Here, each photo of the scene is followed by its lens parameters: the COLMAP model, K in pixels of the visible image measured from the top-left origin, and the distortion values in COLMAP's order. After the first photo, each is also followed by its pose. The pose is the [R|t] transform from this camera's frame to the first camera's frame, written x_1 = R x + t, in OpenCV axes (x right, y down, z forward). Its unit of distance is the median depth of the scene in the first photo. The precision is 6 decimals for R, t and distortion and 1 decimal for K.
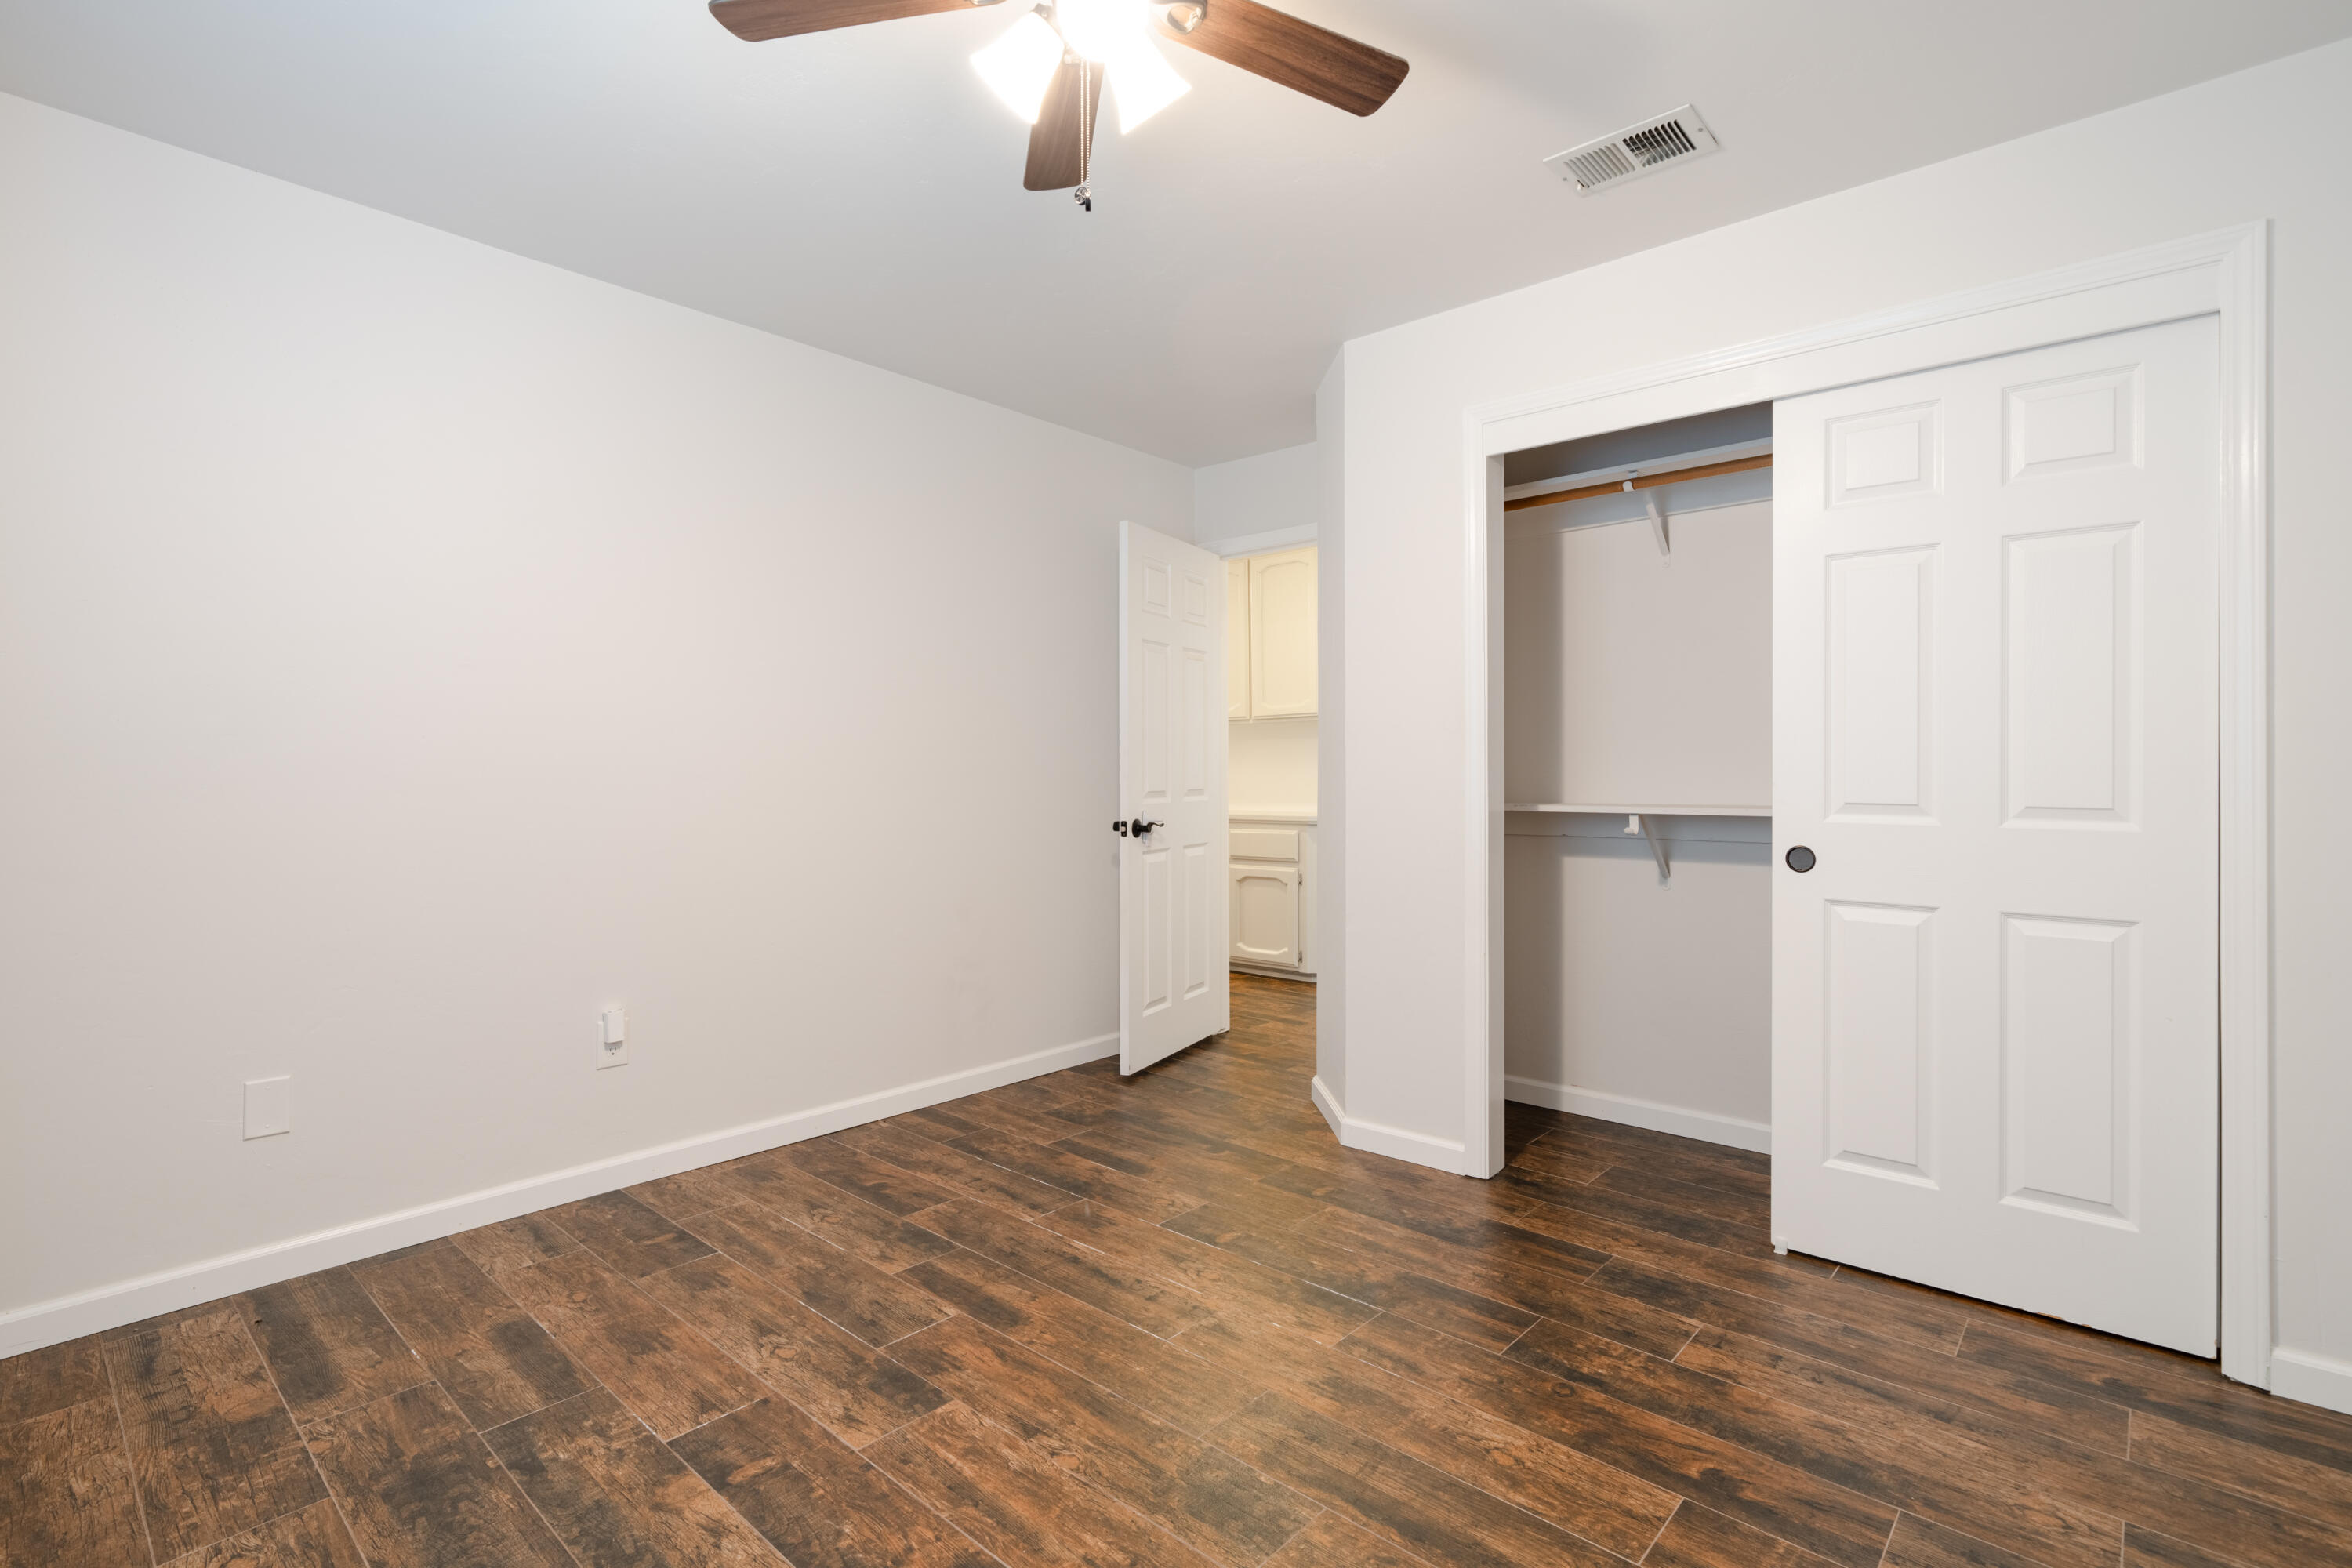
lens RADIAL K [[1084.1, 0, 1175.6], [0, 1084.1, 780.1], [0, 0, 1]] dist [0.000581, 0.000059]
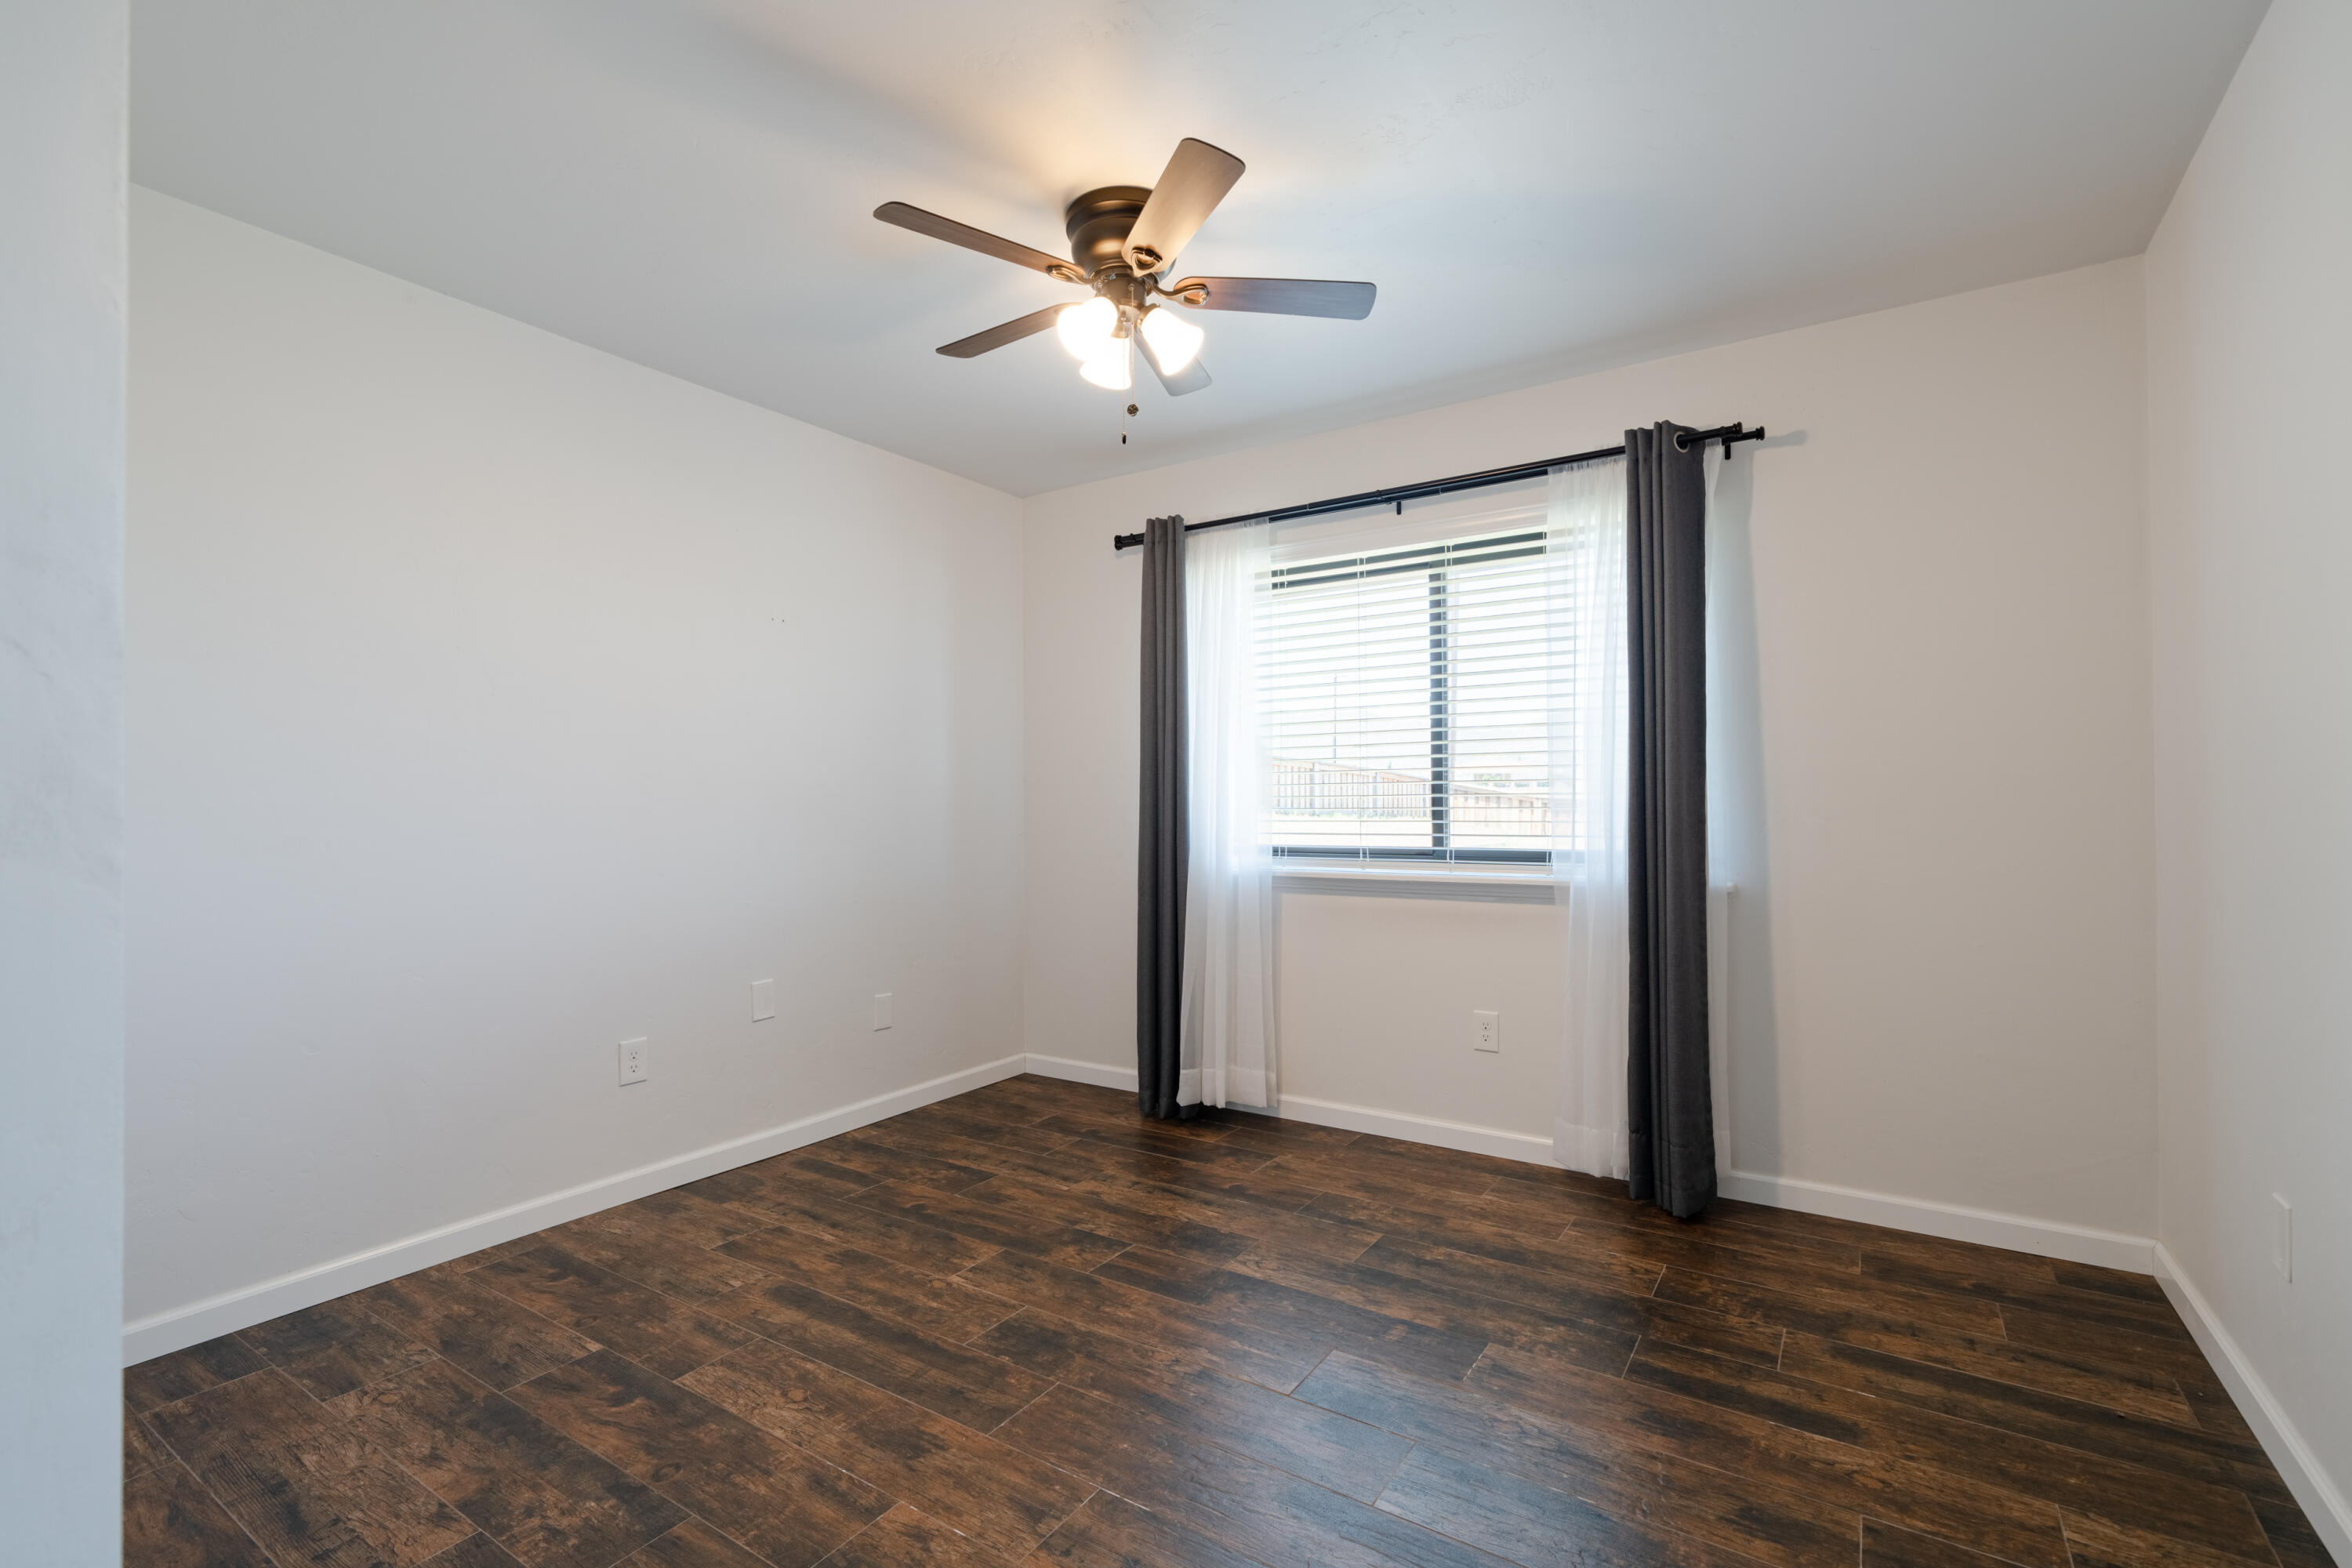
lens RADIAL K [[1031.6, 0, 1177.1], [0, 1031.6, 790.1], [0, 0, 1]] dist [-0.000126, -0.000203]
pose [[-0.988773, 0.004902, -0.149348, 0.054719], [0.005874, 0.999964, -0.006067, -0.017626], [0.149313, -0.006876, -0.988766, 2.030504]]
